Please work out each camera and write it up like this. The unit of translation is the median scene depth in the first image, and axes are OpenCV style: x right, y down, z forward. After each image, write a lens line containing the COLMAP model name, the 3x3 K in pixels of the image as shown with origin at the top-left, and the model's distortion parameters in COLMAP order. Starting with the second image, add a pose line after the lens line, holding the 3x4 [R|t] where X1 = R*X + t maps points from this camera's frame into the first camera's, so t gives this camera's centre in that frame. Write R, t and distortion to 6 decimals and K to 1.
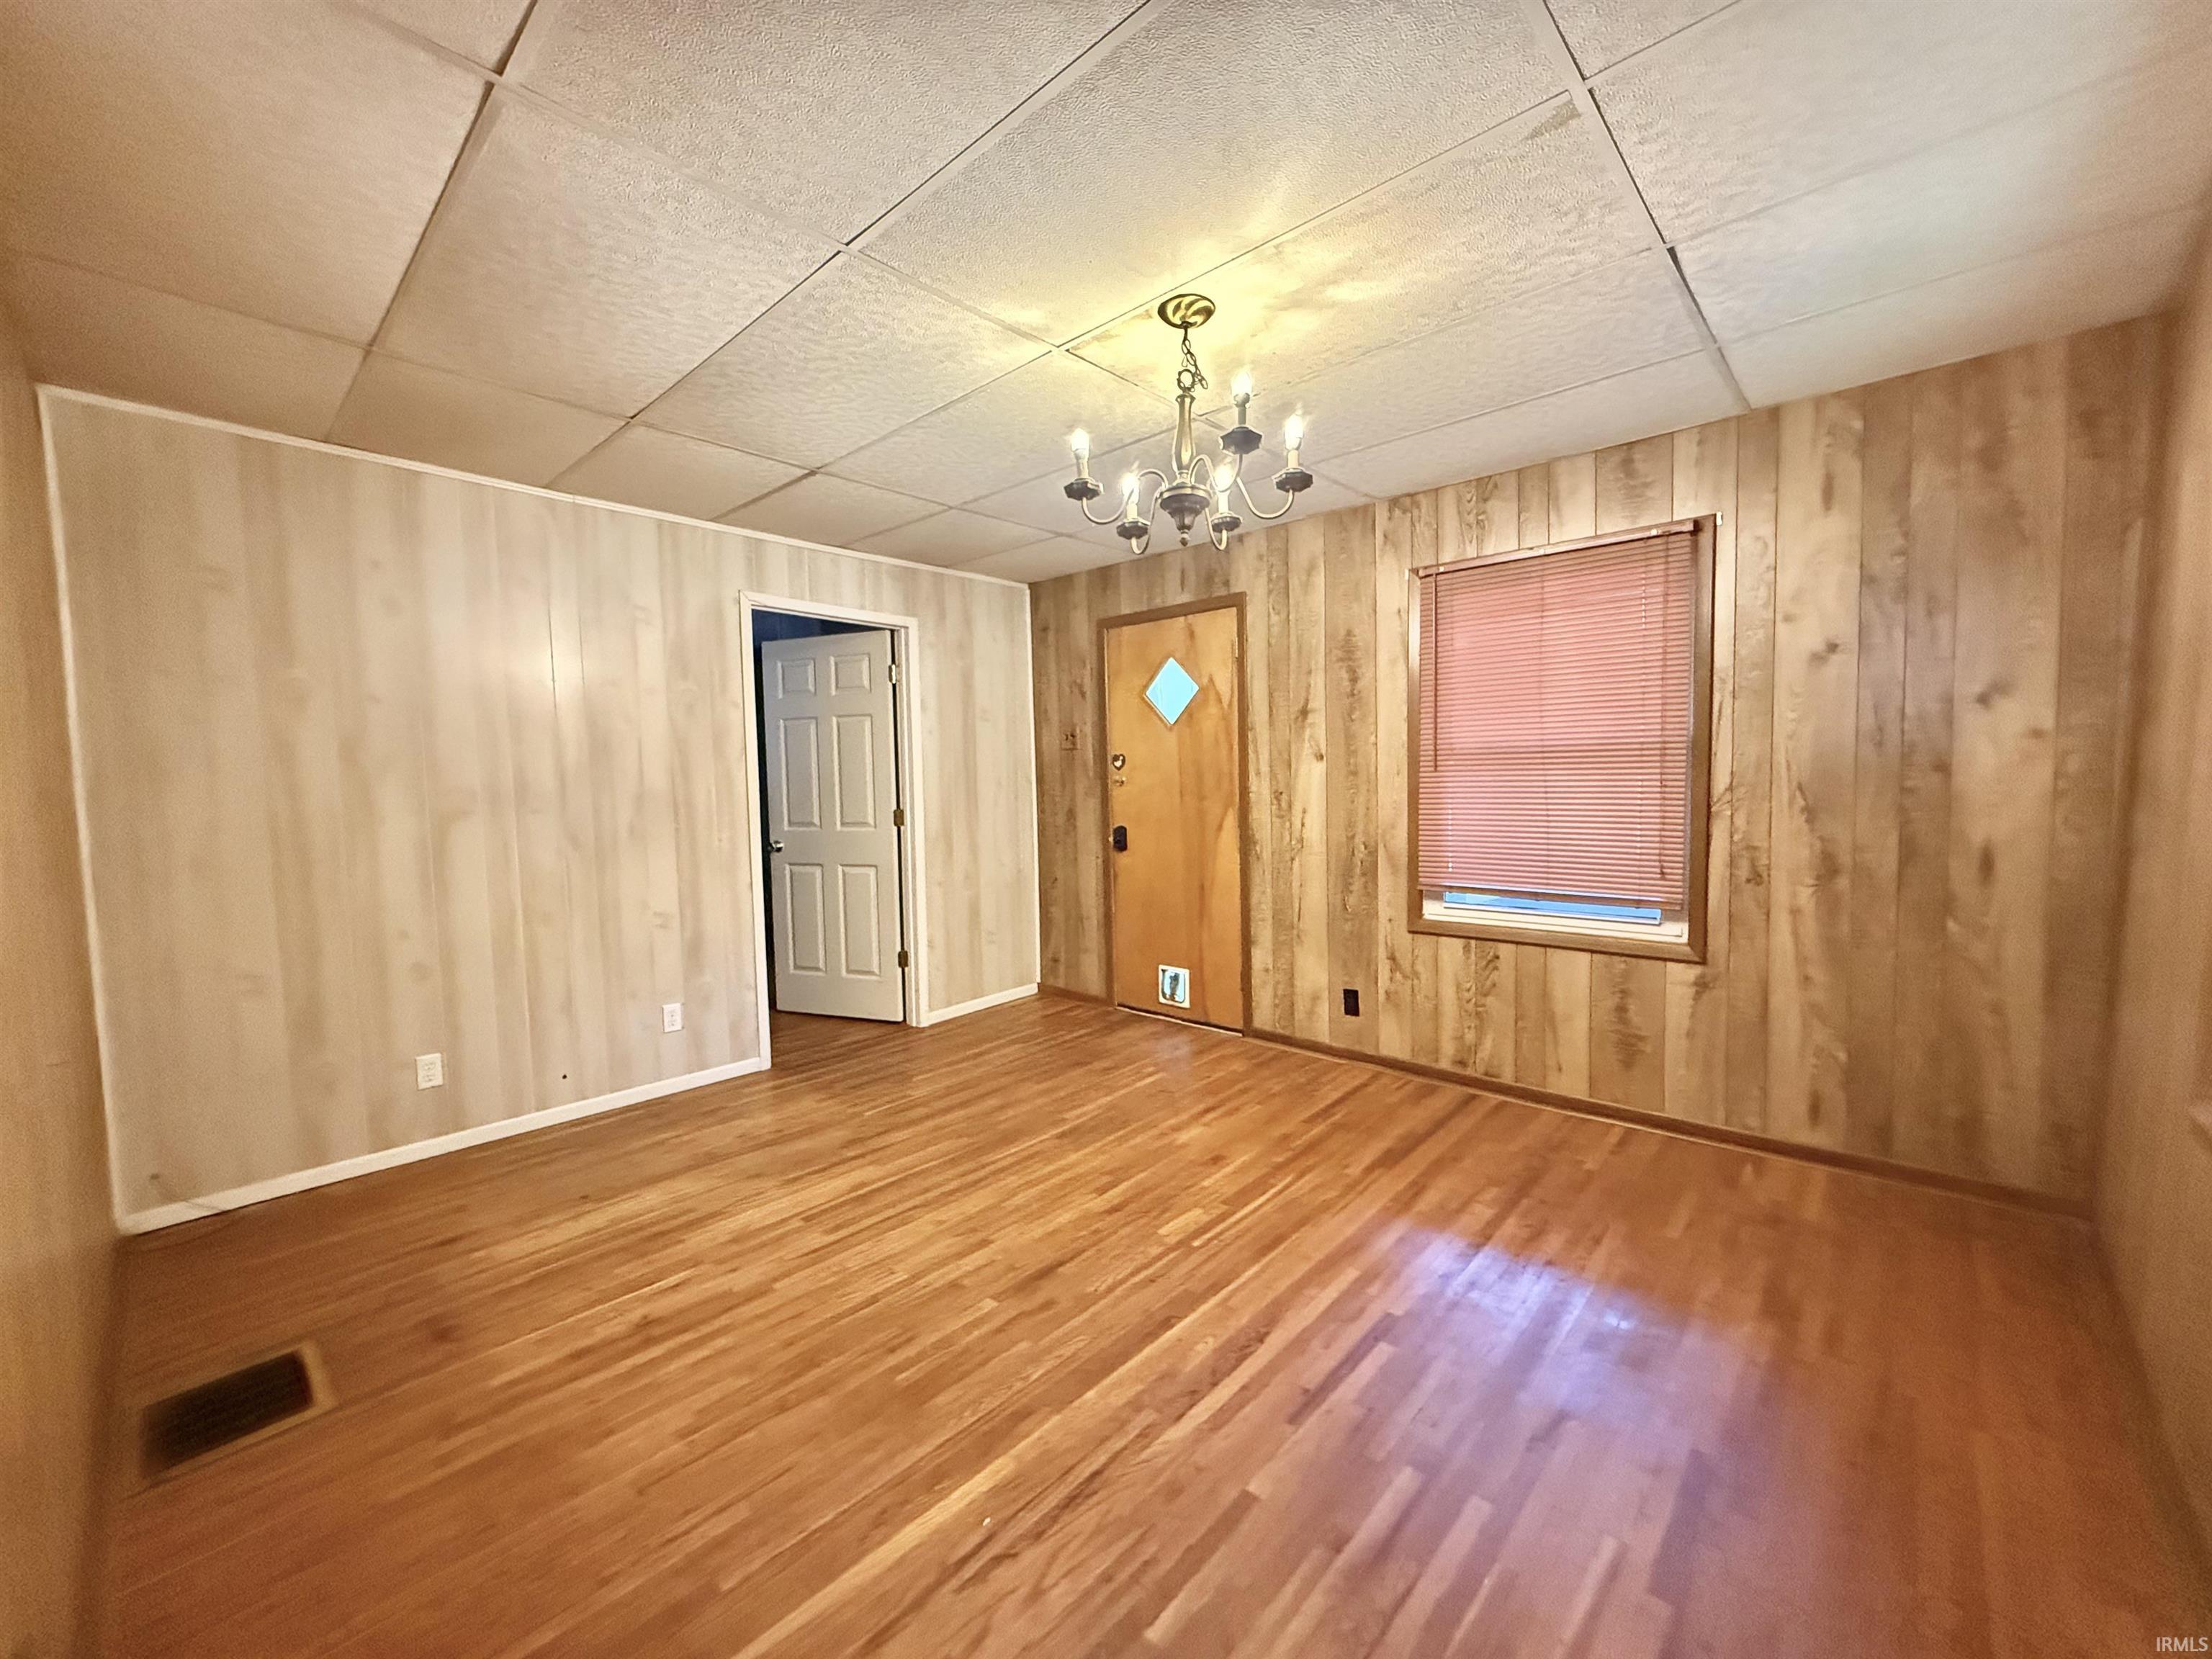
lens RADIAL K [[879.6, 0, 1099.2], [0, 879.6, 826.6], [0, 0, 1]] dist [0.000576, -0.000338]
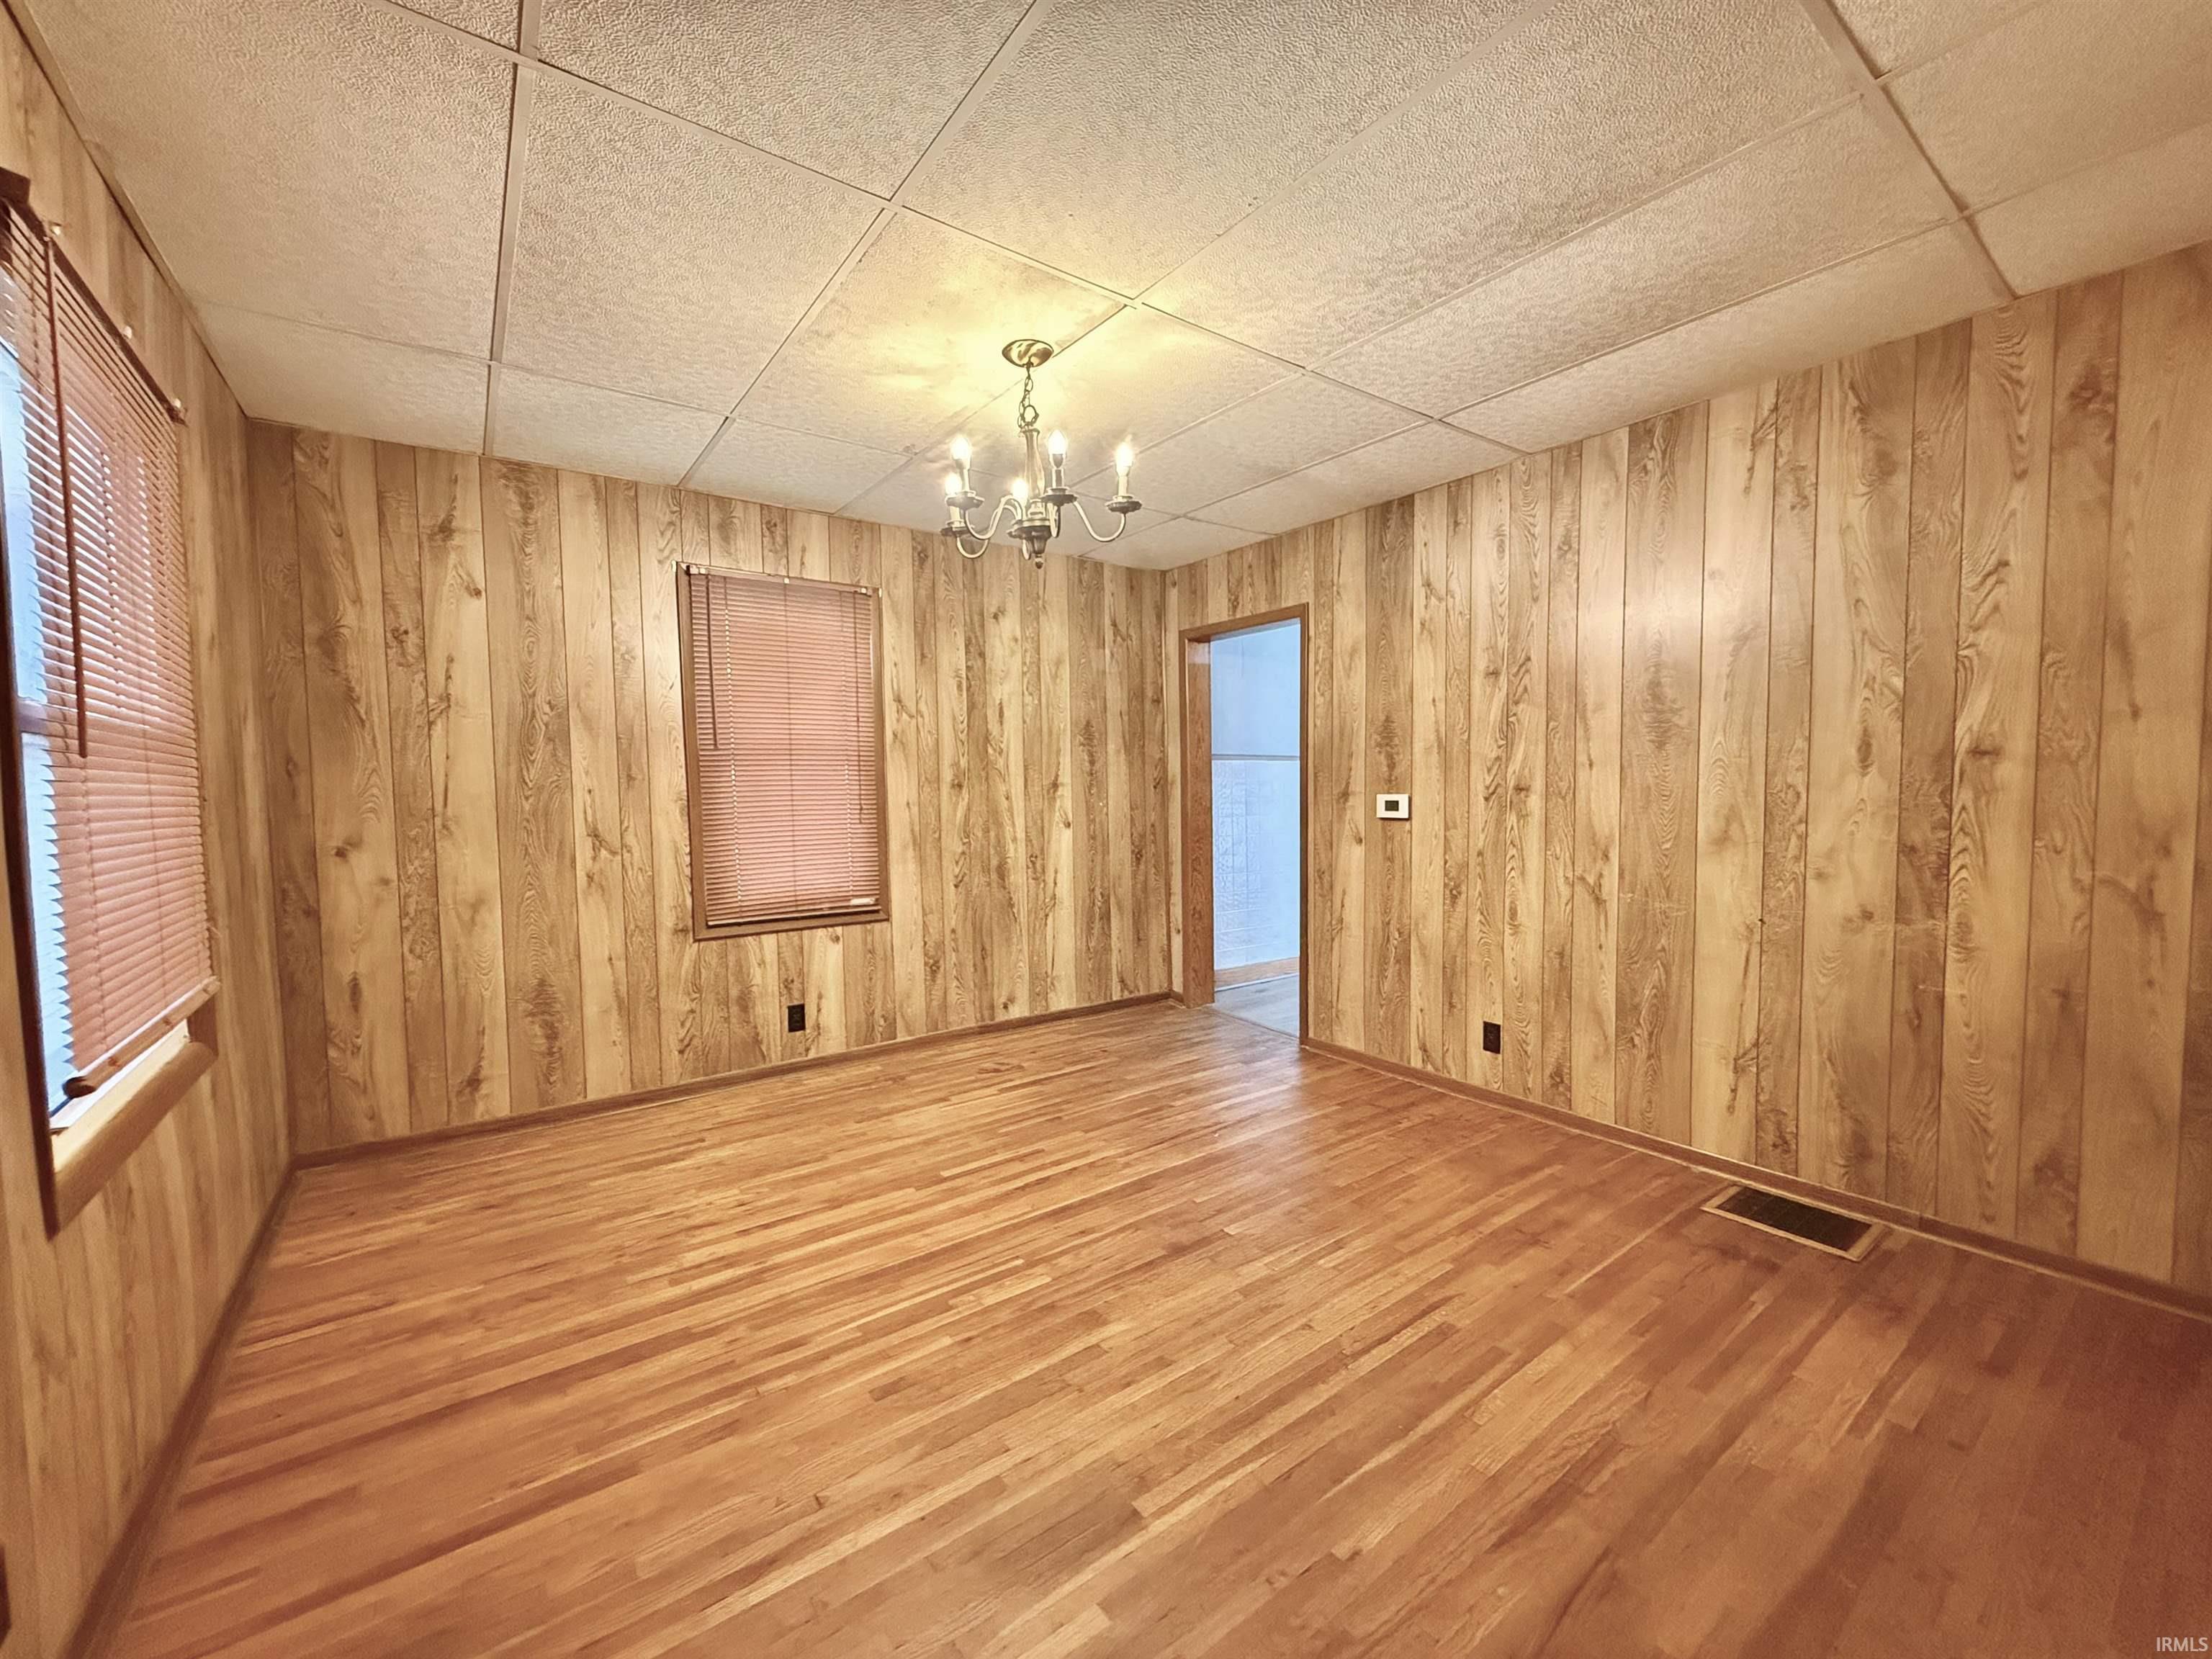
lens RADIAL K [[879.6, 0, 1102.8], [0, 879.6, 834.2], [0, 0, 1]] dist [0.000576, -0.000338]
pose [[-0.982957, 0.018493, 0.182904, -0.158589], [0.038726, 0.993431, 0.107678, -0.081672], [-0.179711, 0.112926, -0.977216, 1.831860]]
